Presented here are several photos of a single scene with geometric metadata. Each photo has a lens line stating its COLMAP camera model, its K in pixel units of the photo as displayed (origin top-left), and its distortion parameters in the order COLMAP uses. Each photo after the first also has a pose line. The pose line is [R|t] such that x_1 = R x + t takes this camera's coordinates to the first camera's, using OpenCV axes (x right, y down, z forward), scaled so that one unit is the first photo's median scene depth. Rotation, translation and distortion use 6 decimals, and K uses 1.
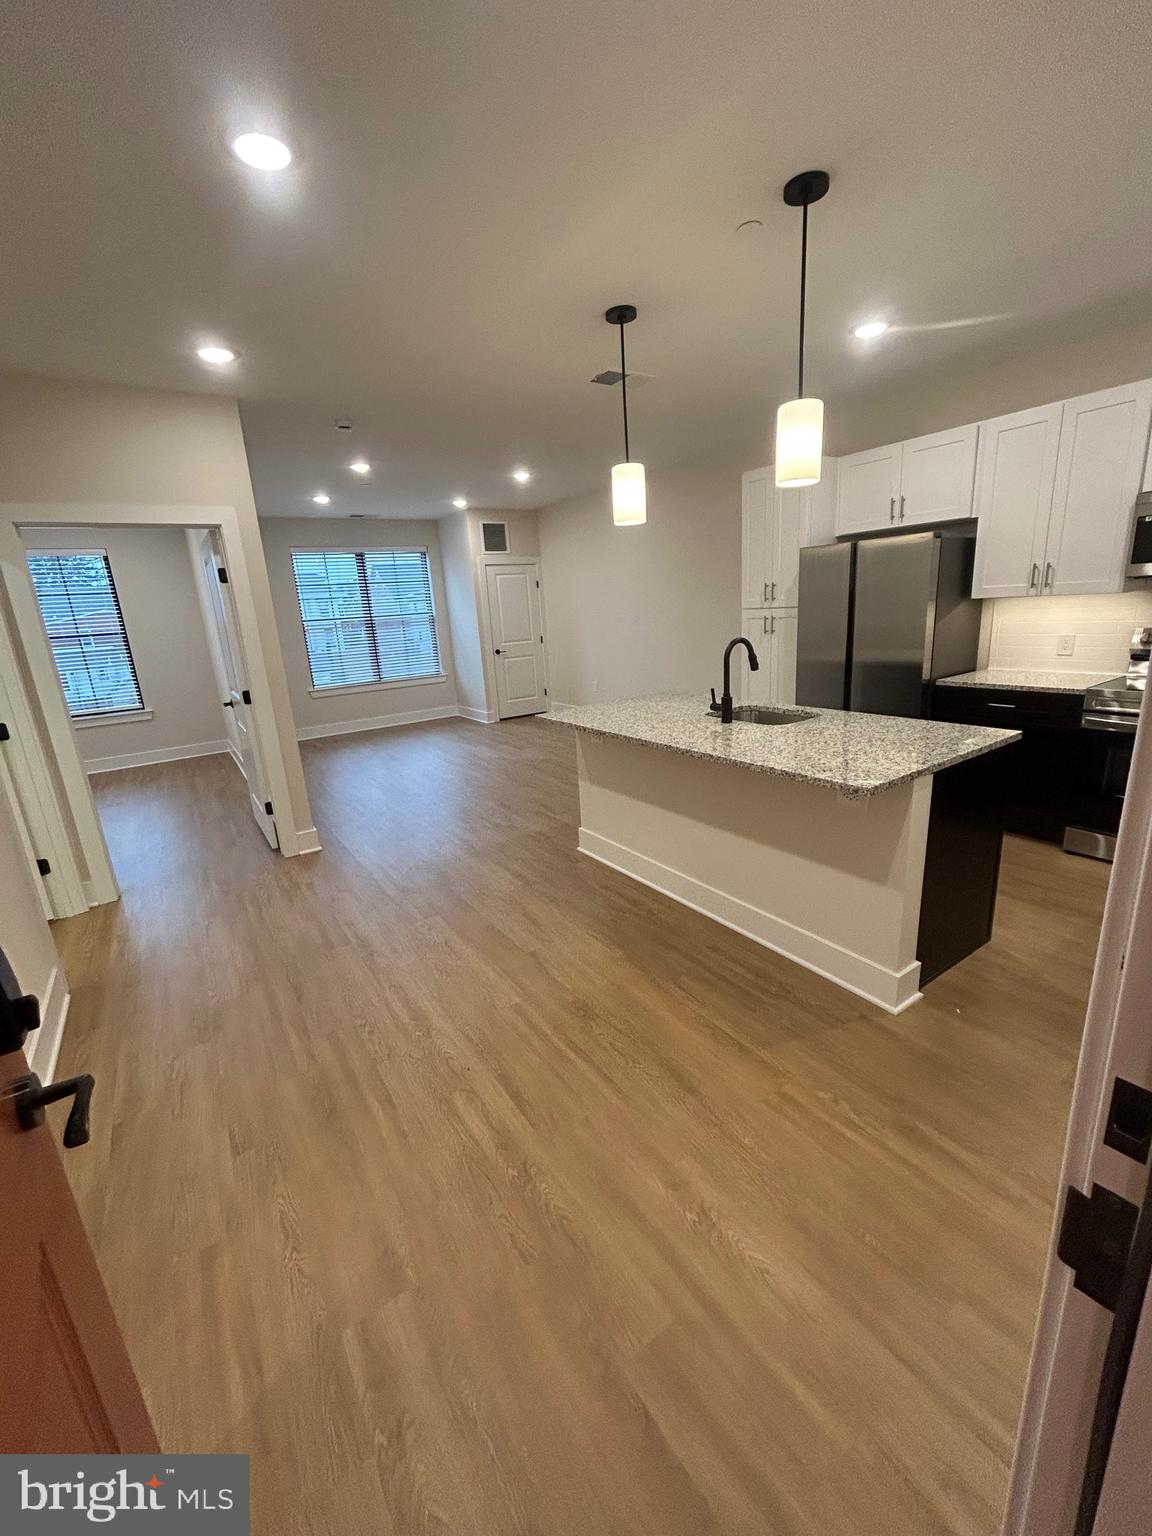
lens RADIAL K [[623.7, 0, 583.6], [0, 623.7, 772.3], [0, 0, 1]] dist [-0.002414, 0.000963]
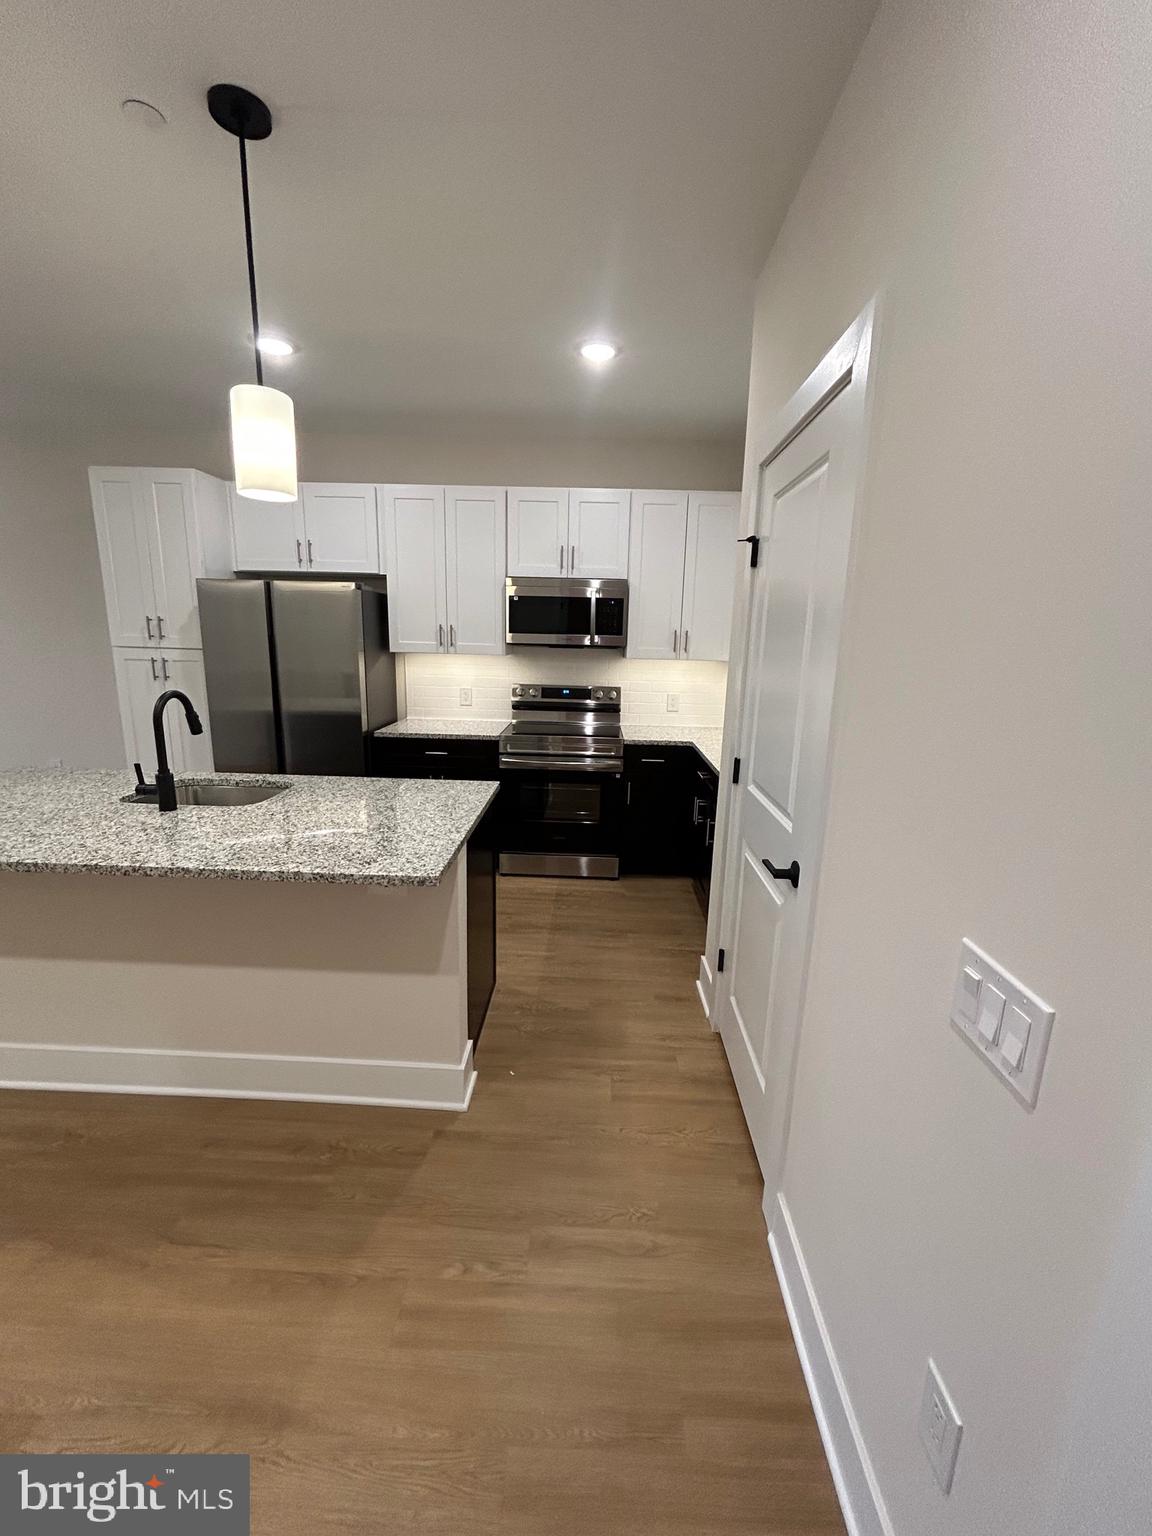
lens RADIAL K [[623.7, 0, 580.7], [0, 623.7, 771.4], [0, 0, 1]] dist [-0.002414, 0.000963]
pose [[0.584405, -0.097653, 0.805565, -0.053824], [0.151708, 0.988377, 0.009755, -0.053290], [-0.797154, 0.116510, 0.592427, 0.187940]]
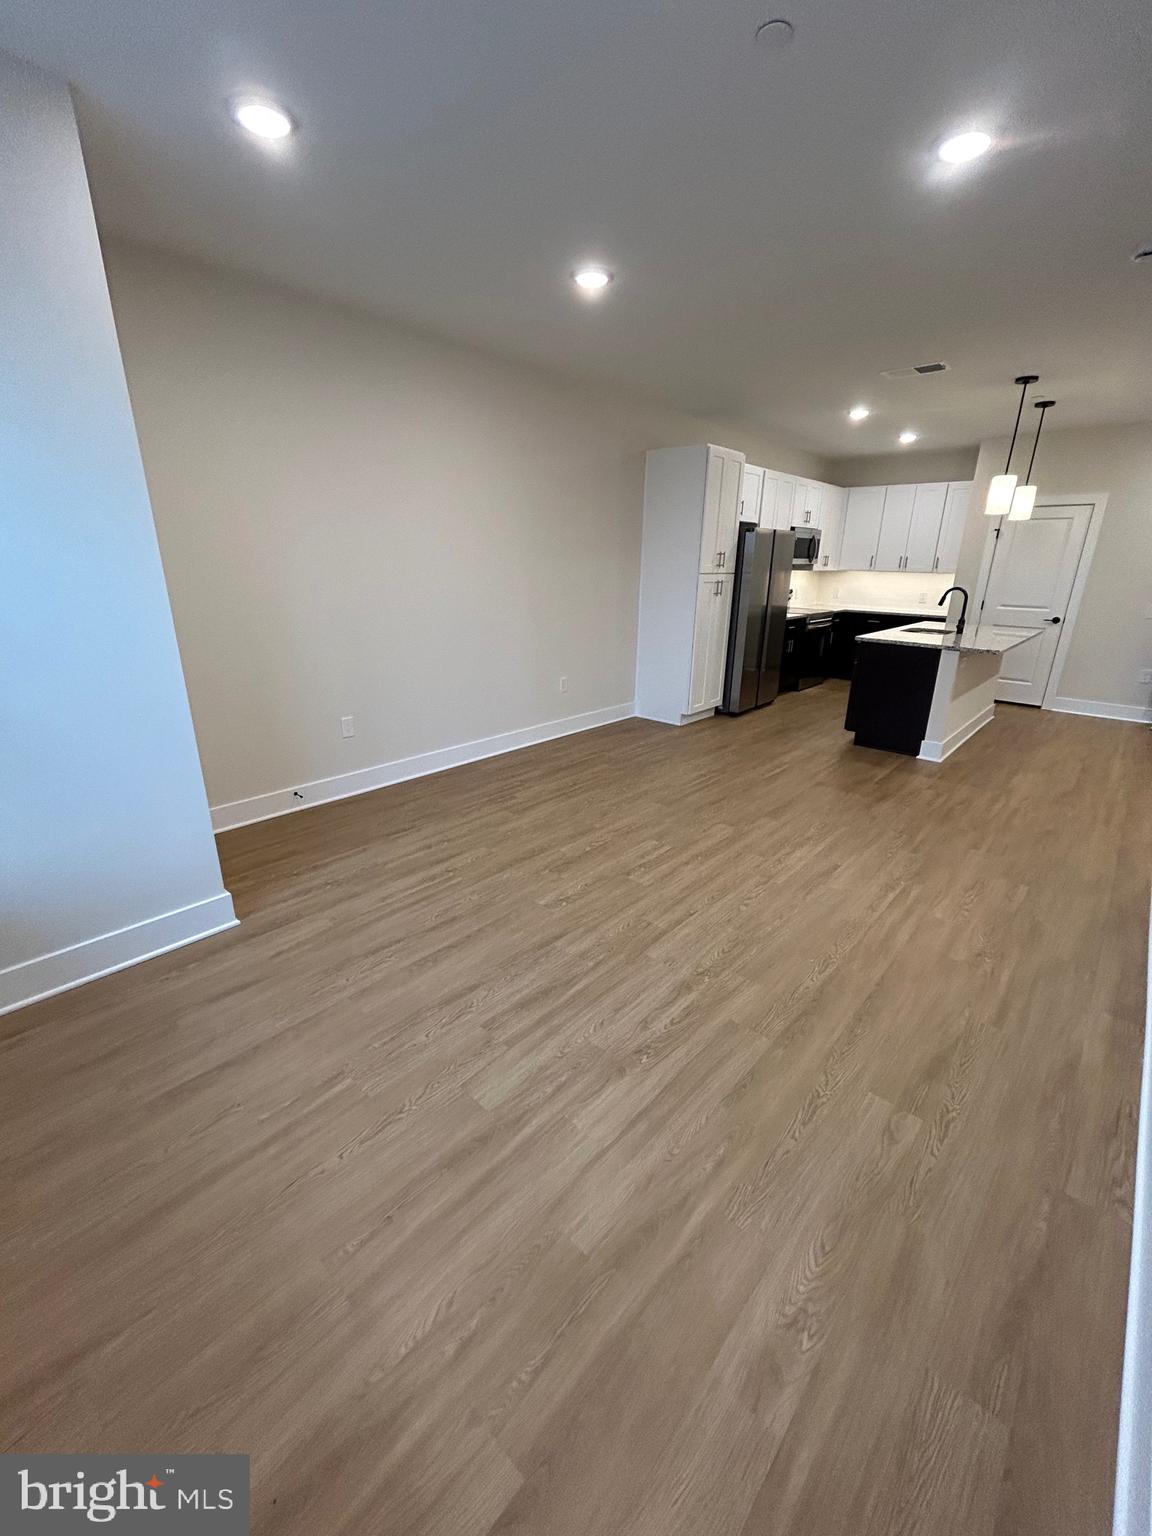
lens RADIAL K [[623.7, 0, 581.1], [0, 623.7, 769.0], [0, 0, 1]] dist [-0.002414, 0.000963]
pose [[-0.243170, -0.257291, 0.935238, -1.203318], [0.252882, 0.914019, 0.317206, -0.528774], [-0.936439, 0.313640, -0.157198, 2.239350]]
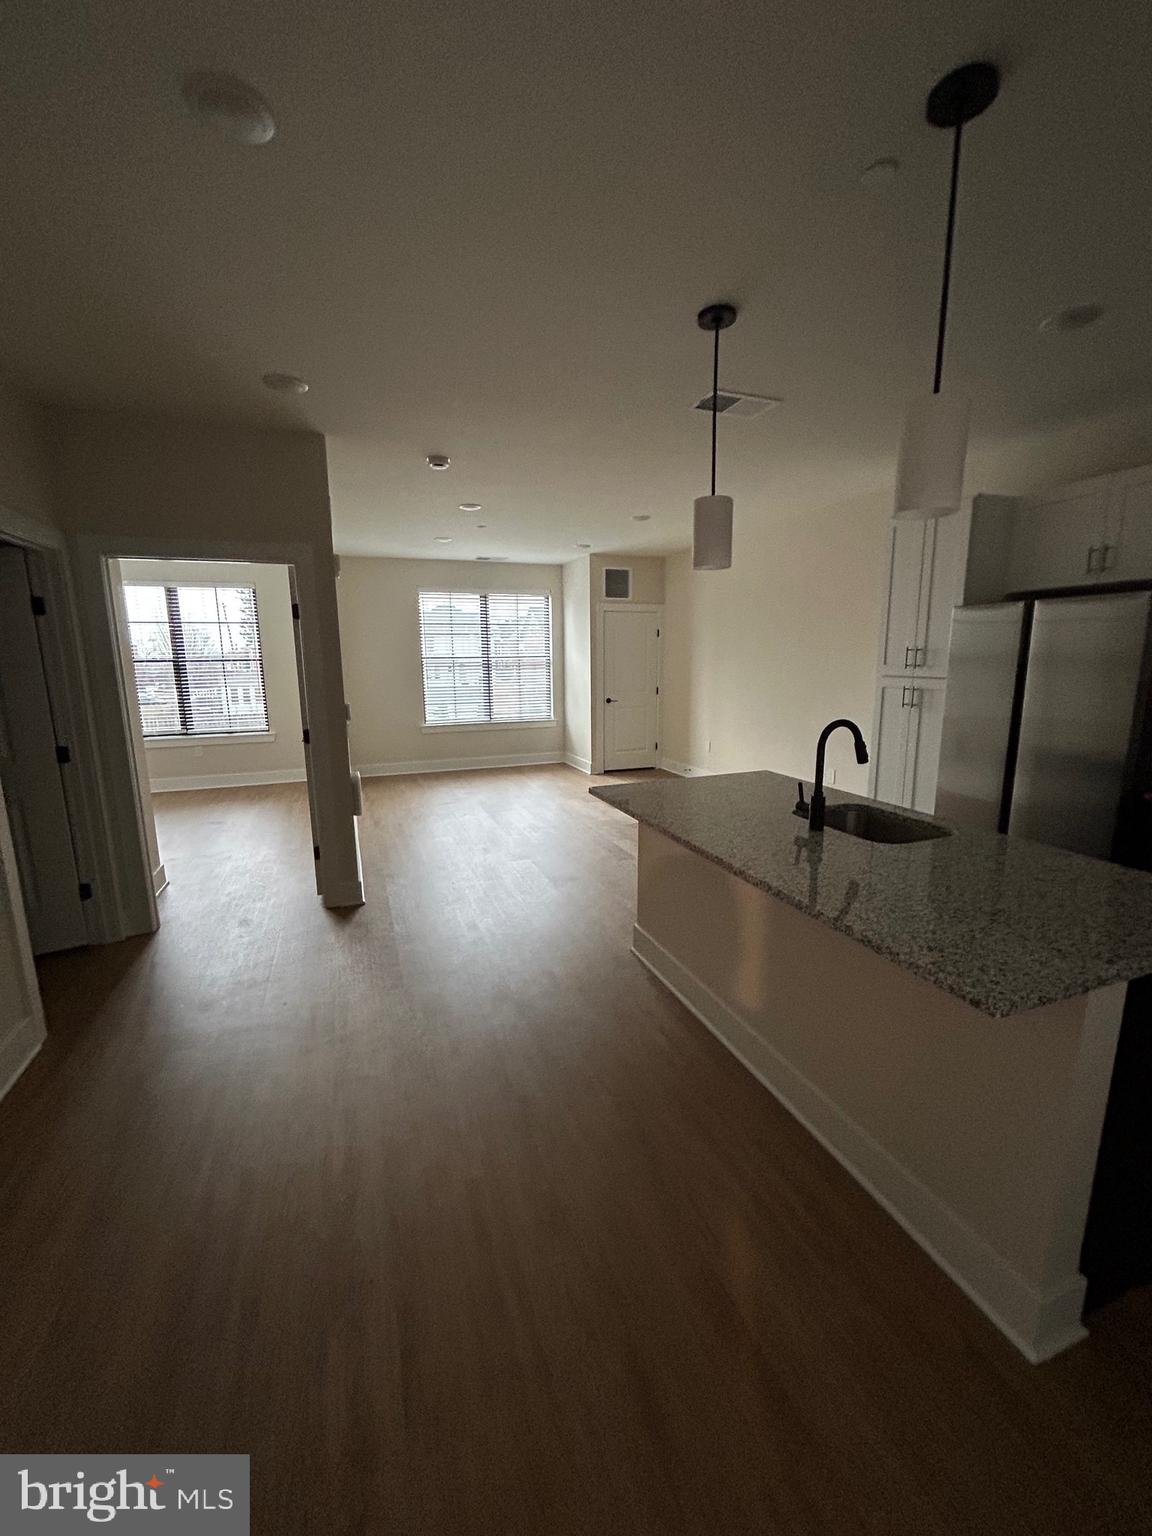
lens RADIAL K [[623.7, 0, 579.9], [0, 623.7, 769.2], [0, 0, 1]] dist [-0.002414, 0.000963]
pose [[0.970447, 0.094351, -0.222106, 0.102400], [-0.110330, 0.992043, -0.060643, -0.067450], [0.214617, 0.083356, 0.973135, 0.179810]]
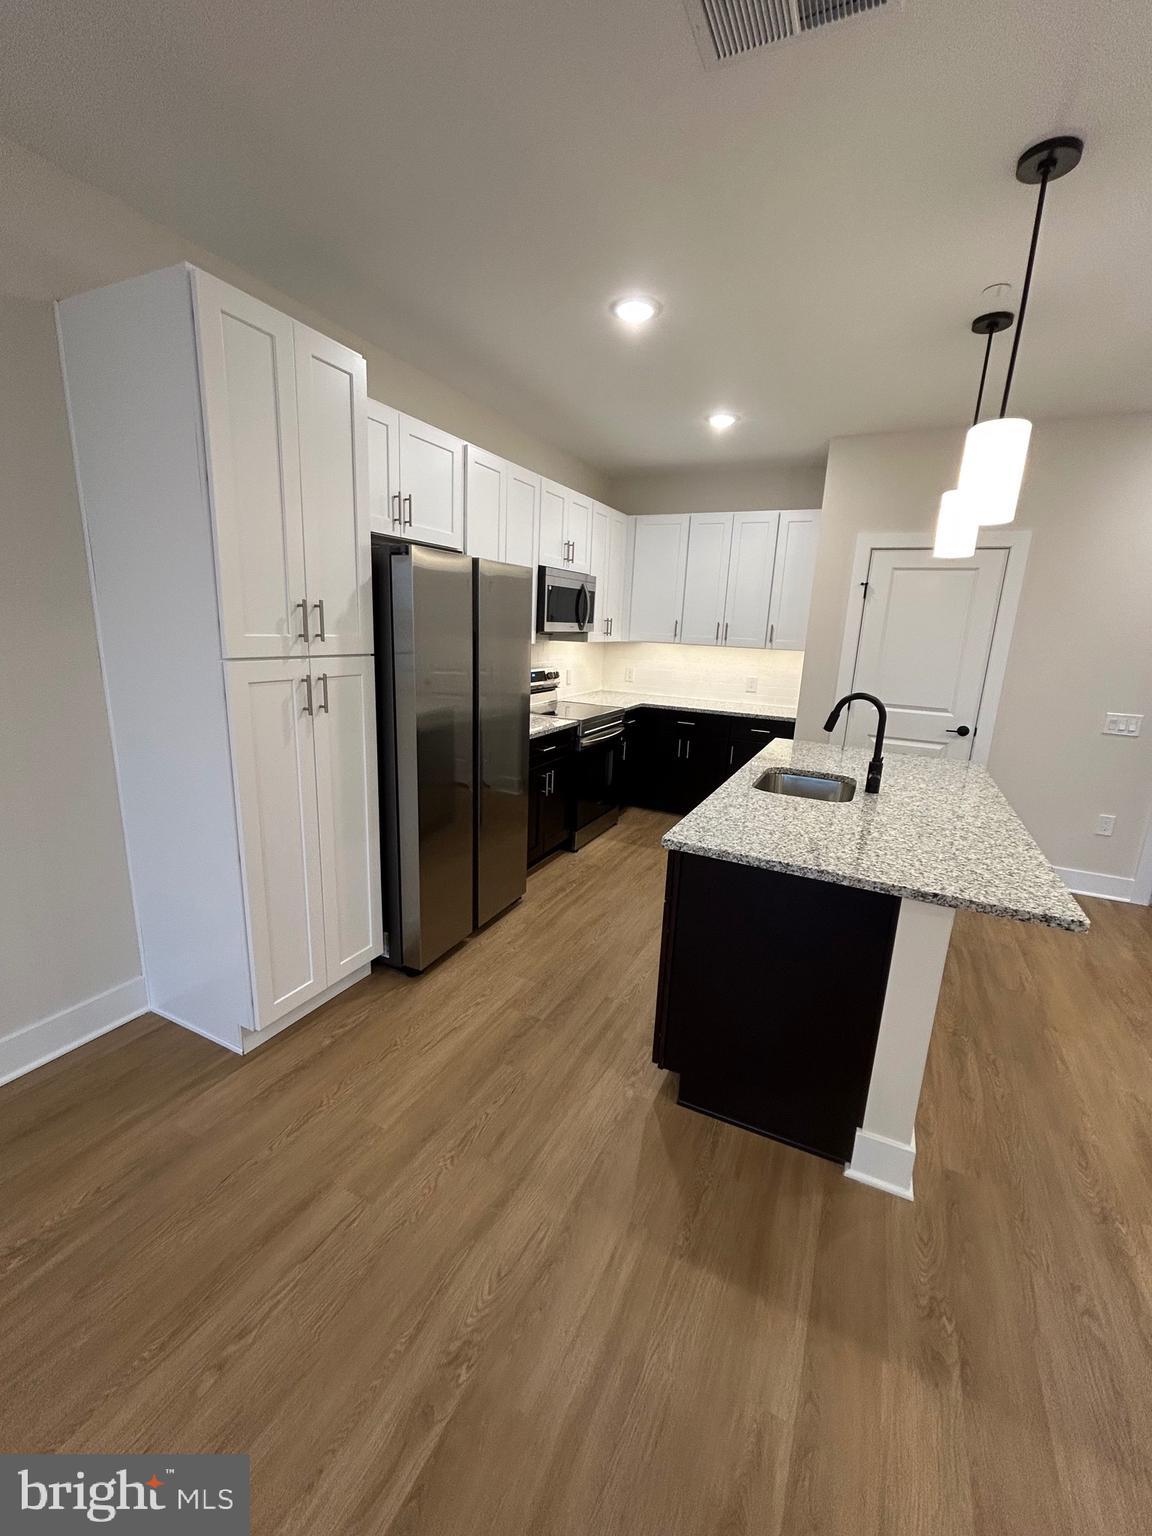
lens RADIAL K [[623.7, 0, 578.9], [0, 623.7, 769.5], [0, 0, 1]] dist [-0.002414, 0.000963]
pose [[-0.498418, -0.160449, 0.851960, -0.260394], [0.216477, 0.928560, 0.301520, -0.407937], [-0.839474, 0.334713, -0.428077, 1.531967]]
